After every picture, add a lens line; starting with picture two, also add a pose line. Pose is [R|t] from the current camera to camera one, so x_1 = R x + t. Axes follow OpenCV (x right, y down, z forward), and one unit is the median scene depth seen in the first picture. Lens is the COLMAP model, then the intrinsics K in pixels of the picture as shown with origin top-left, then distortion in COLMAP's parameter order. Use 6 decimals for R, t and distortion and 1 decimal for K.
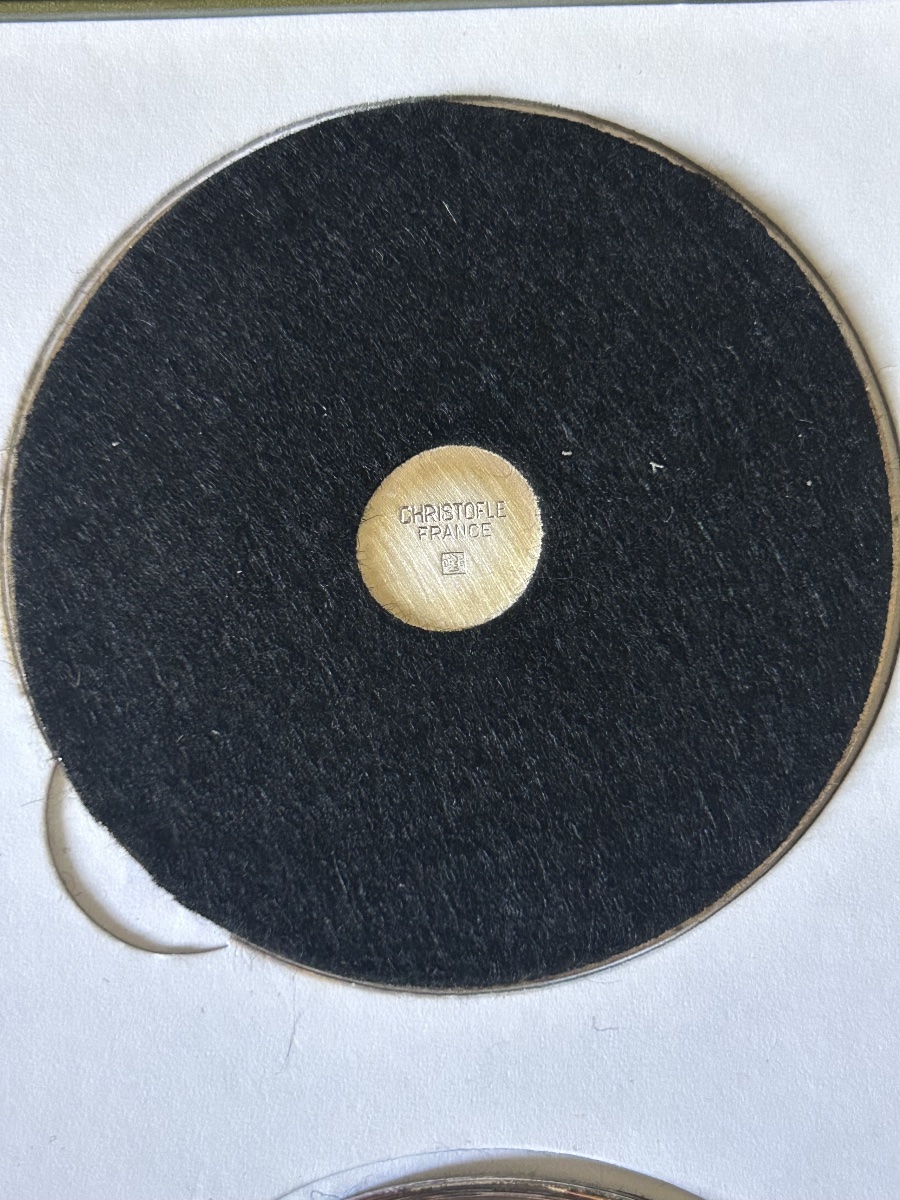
lens RADIAL K [[1731.5, 0, 458.4], [0, 1731.5, 595.4], [0, 0, 1]] dist [-0.000823, 0.000000]
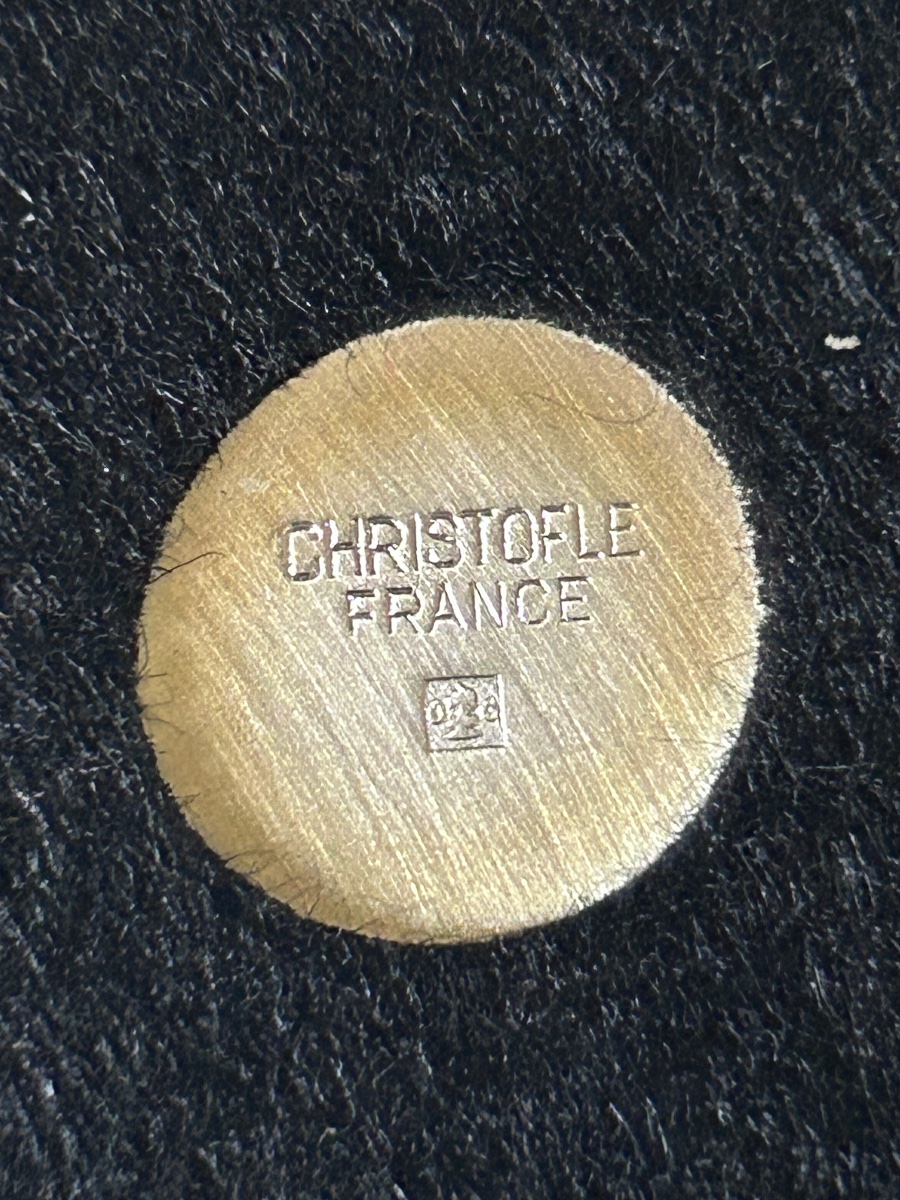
lens RADIAL K [[4657.8, 0, 447.7], [0, 4657.8, 598.9], [0, 0, 1]] dist [0.080357, 0.000000]
pose [[0.999978, -0.006149, 0.002330, -0.007295], [0.006131, 0.999955, 0.007302, -0.044248], [-0.002375, -0.007288, 0.999971, 0.198754]]
